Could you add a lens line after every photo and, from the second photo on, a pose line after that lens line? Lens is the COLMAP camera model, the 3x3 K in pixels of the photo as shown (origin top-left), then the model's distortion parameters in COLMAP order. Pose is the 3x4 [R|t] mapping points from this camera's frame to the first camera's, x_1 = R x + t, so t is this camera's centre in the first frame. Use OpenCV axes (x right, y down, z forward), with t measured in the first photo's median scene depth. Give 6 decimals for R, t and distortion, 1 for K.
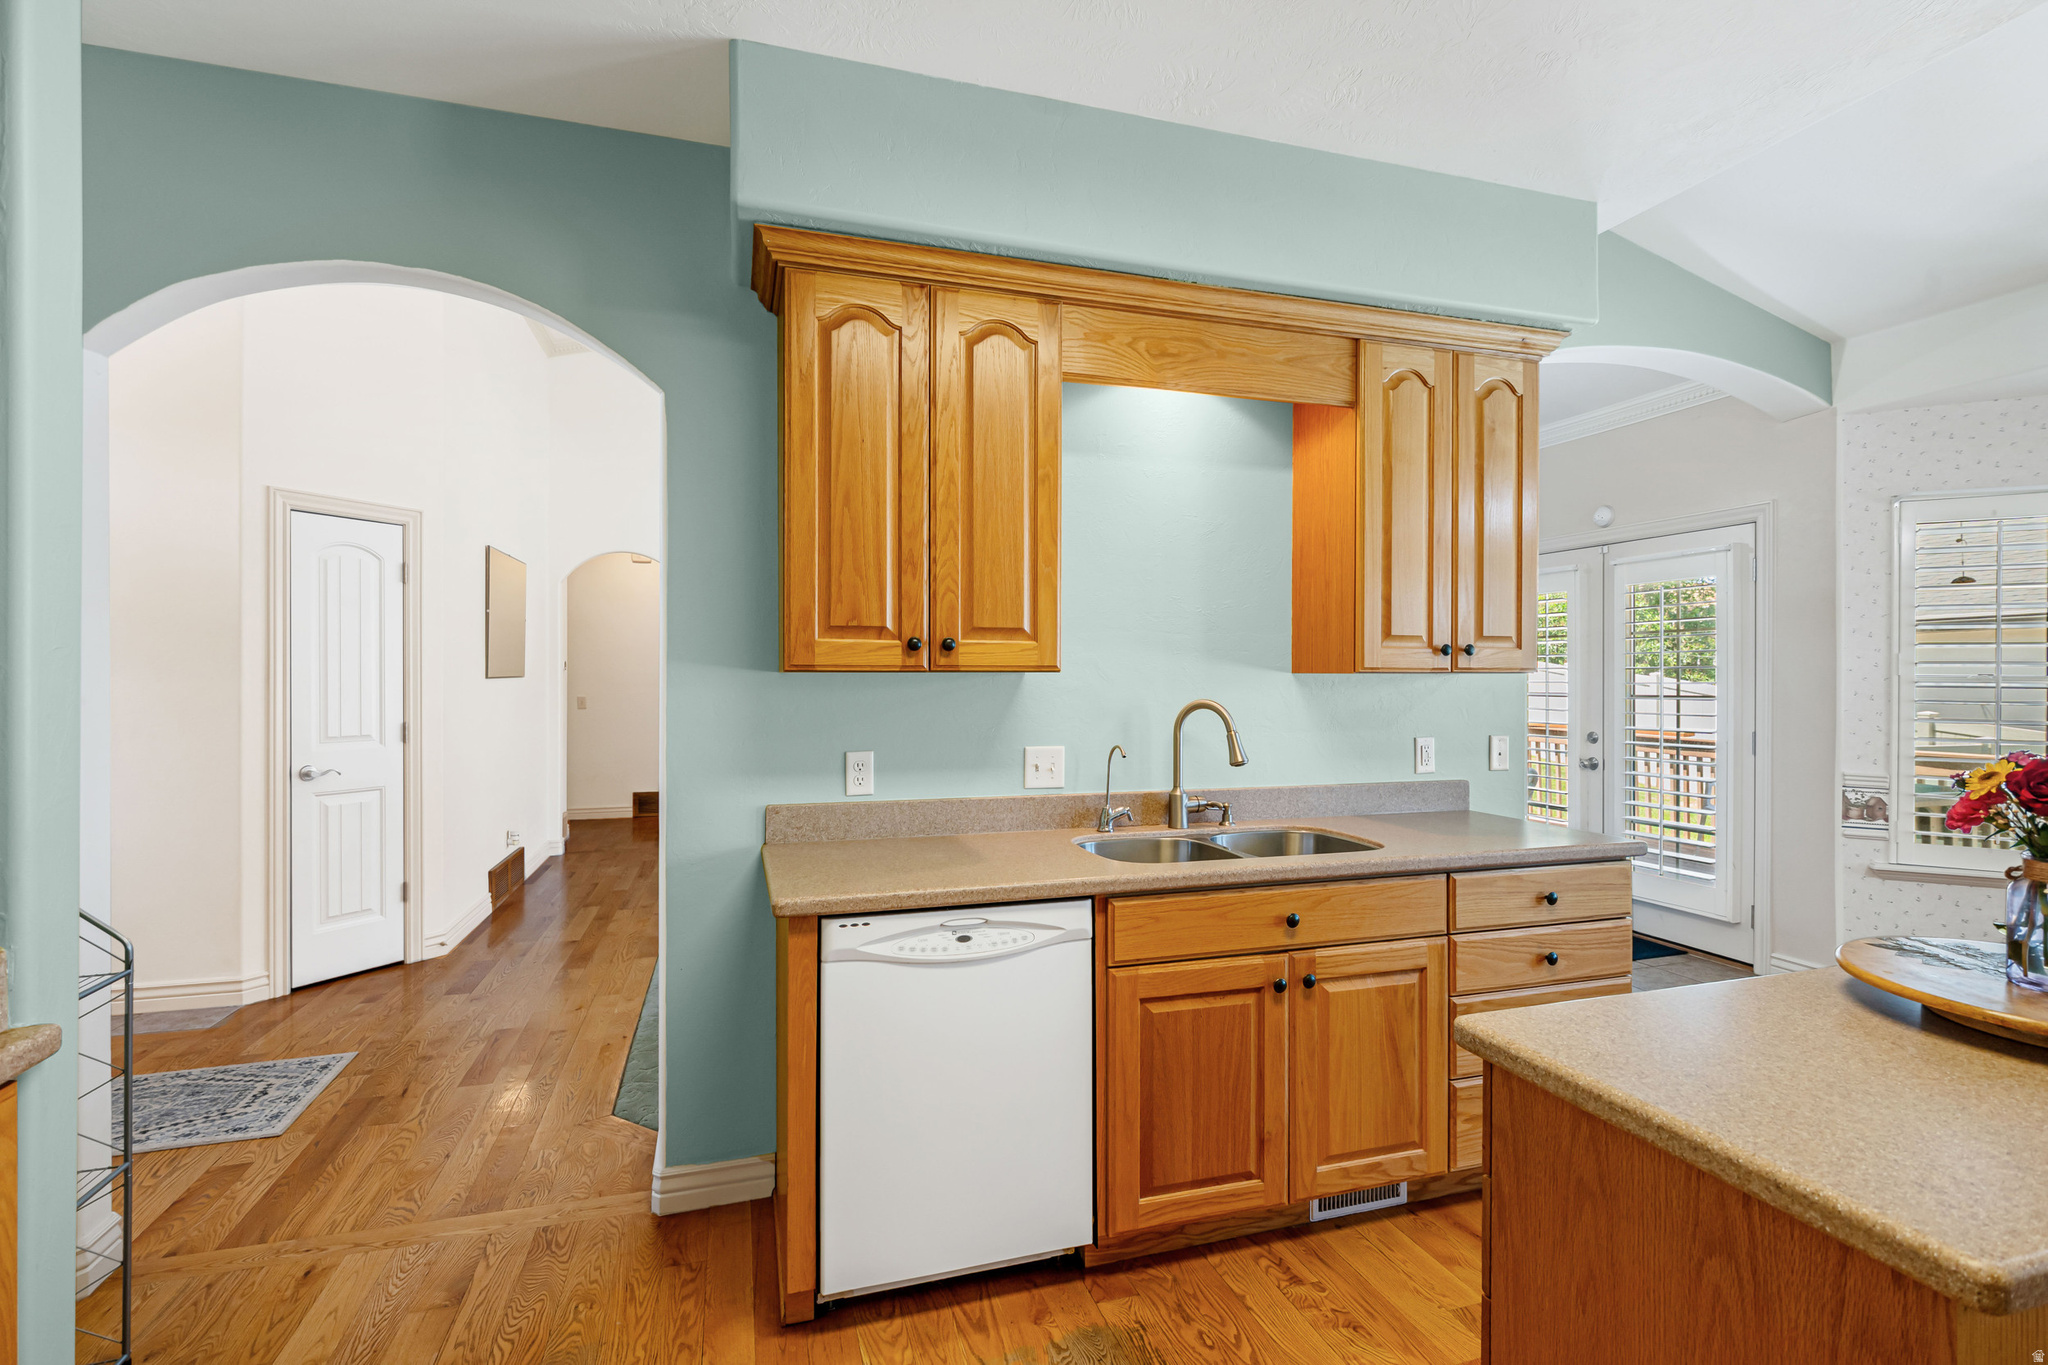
lens RADIAL K [[927.4, 0, 1016.4], [0, 927.4, 676.0], [0, 0, 1]] dist [0.000784, -0.000079]
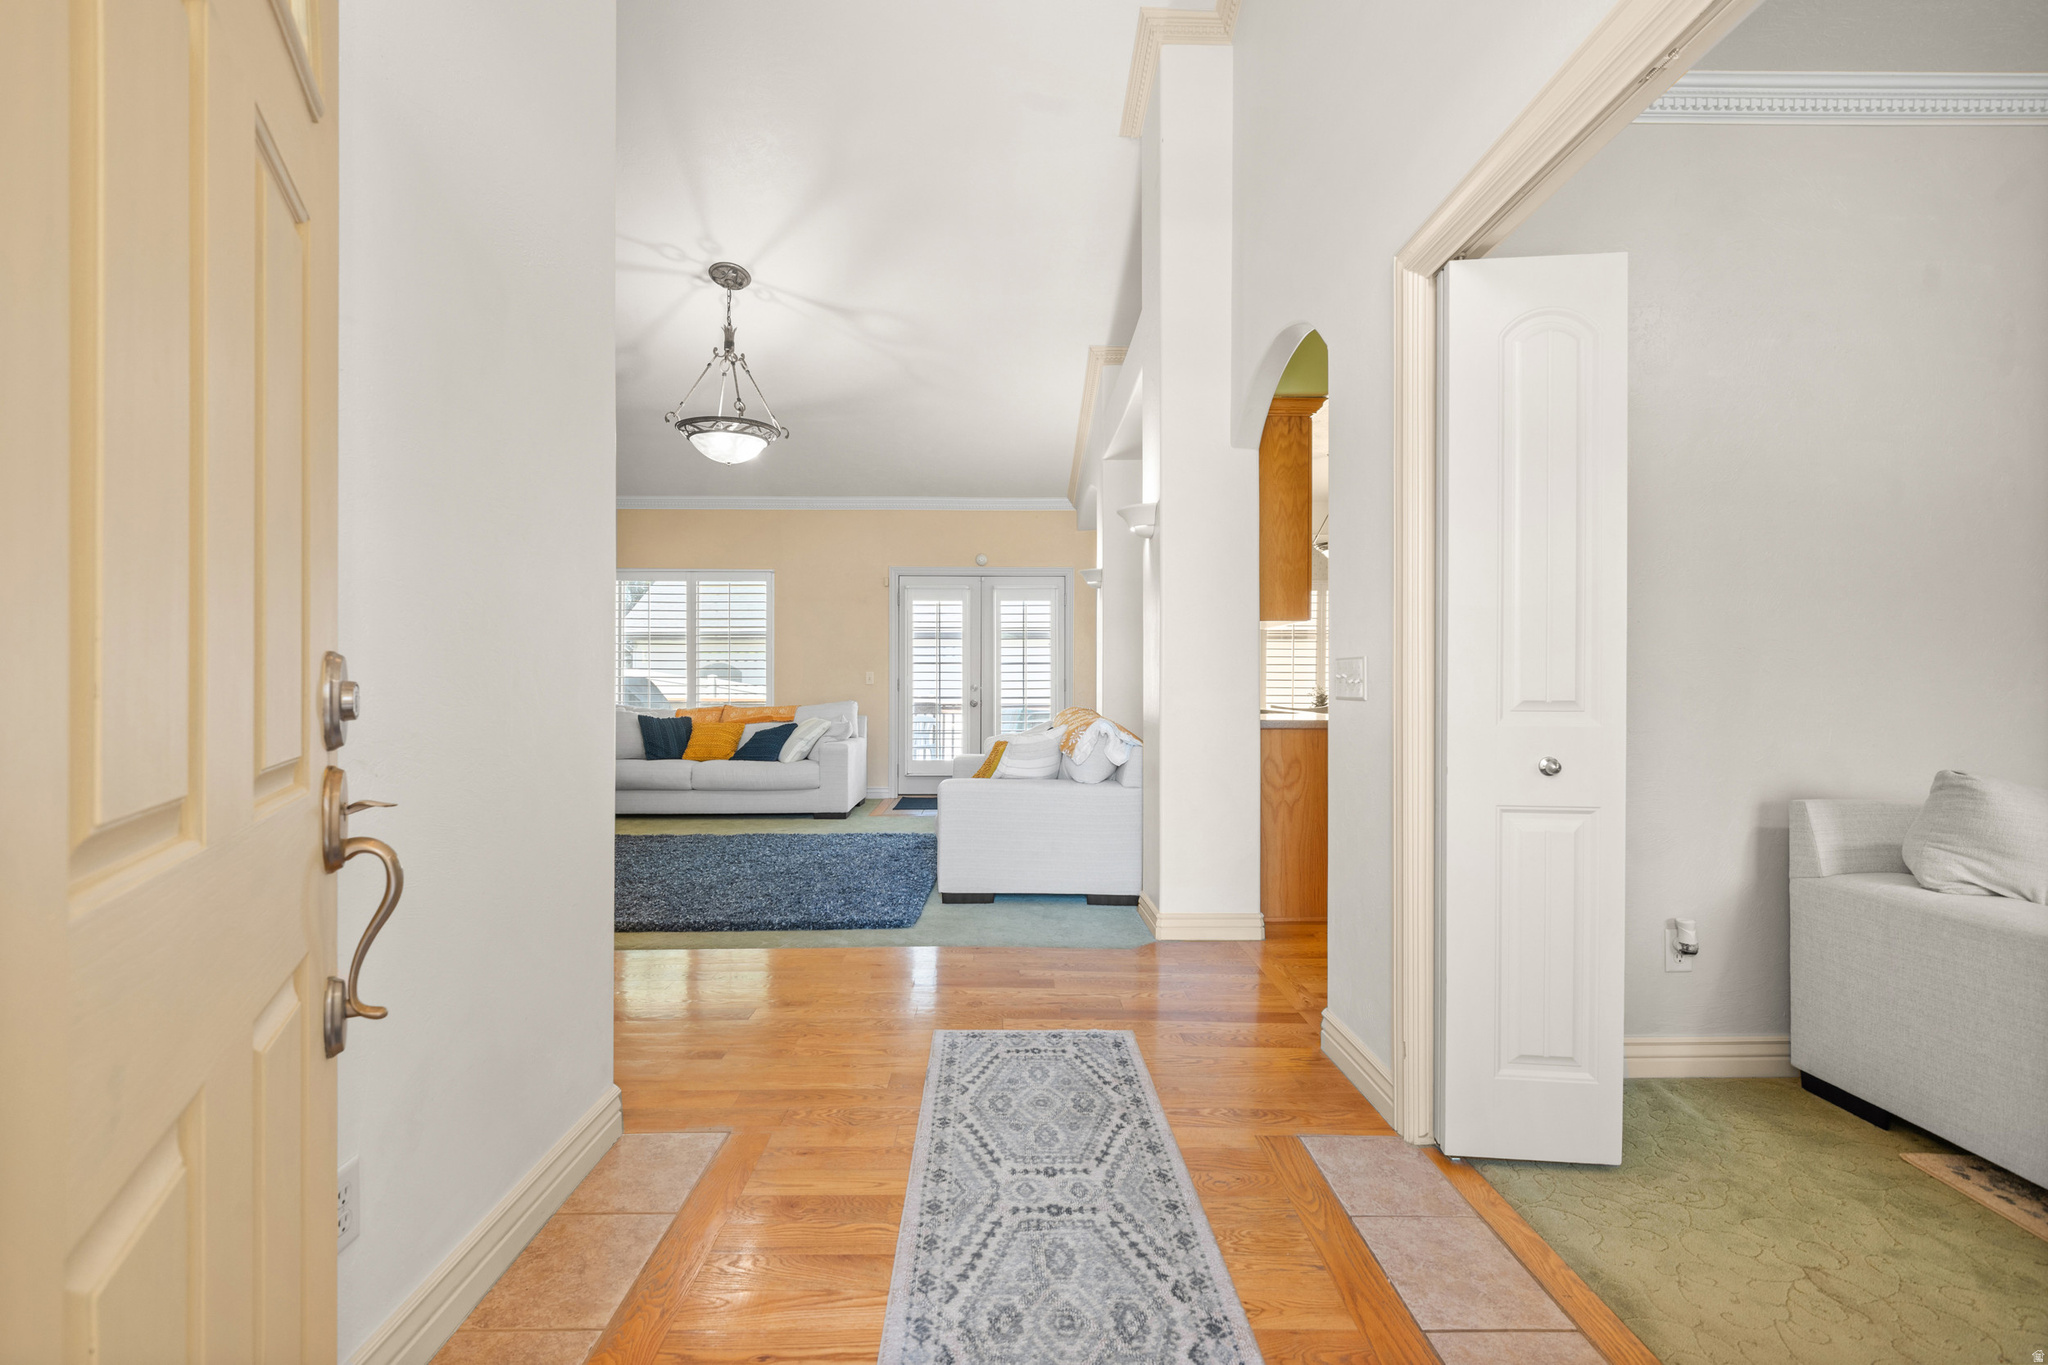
lens RADIAL K [[927.4, 0, 1016.4], [0, 927.4, 676.0], [0, 0, 1]] dist [0.000784, -0.000079]
pose [[0.281471, 0.004564, 0.959559, -1.113385], [-0.002324, 0.999989, -0.004074, 0.057495], [-0.959567, -0.001083, 0.281479, 0.500961]]
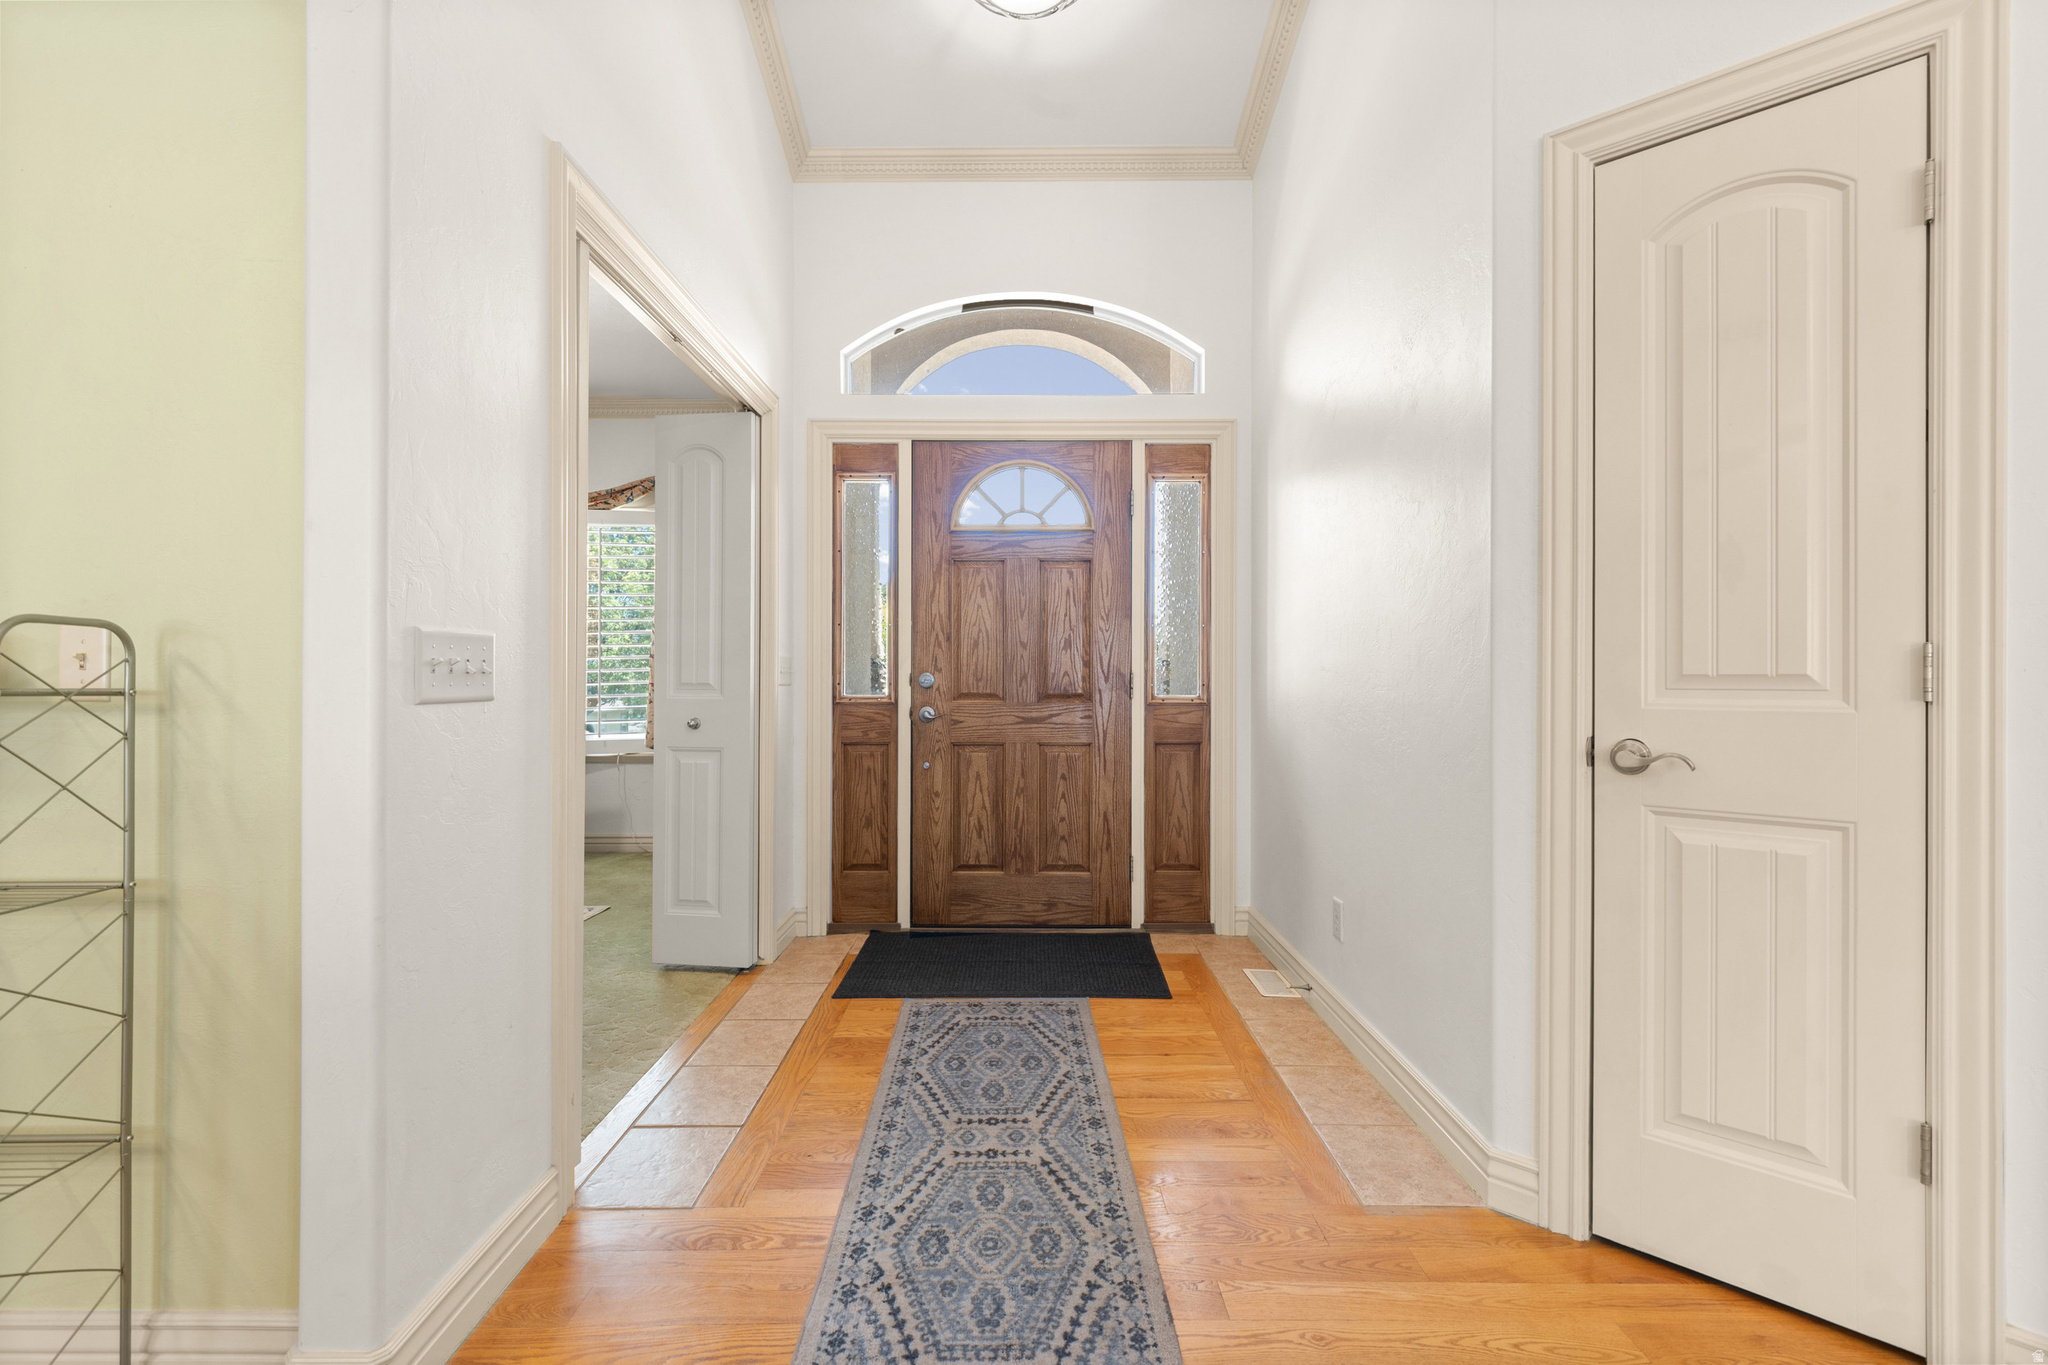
lens RADIAL K [[927.4, 0, 1016.4], [0, 927.4, 676.0], [0, 0, 1]] dist [0.000784, -0.000079]
pose [[-0.291208, 0.001799, -0.956658, -0.238099], [0.001351, 0.999998, 0.001470, 0.058685], [0.956659, -0.000864, -0.291210, 0.758147]]
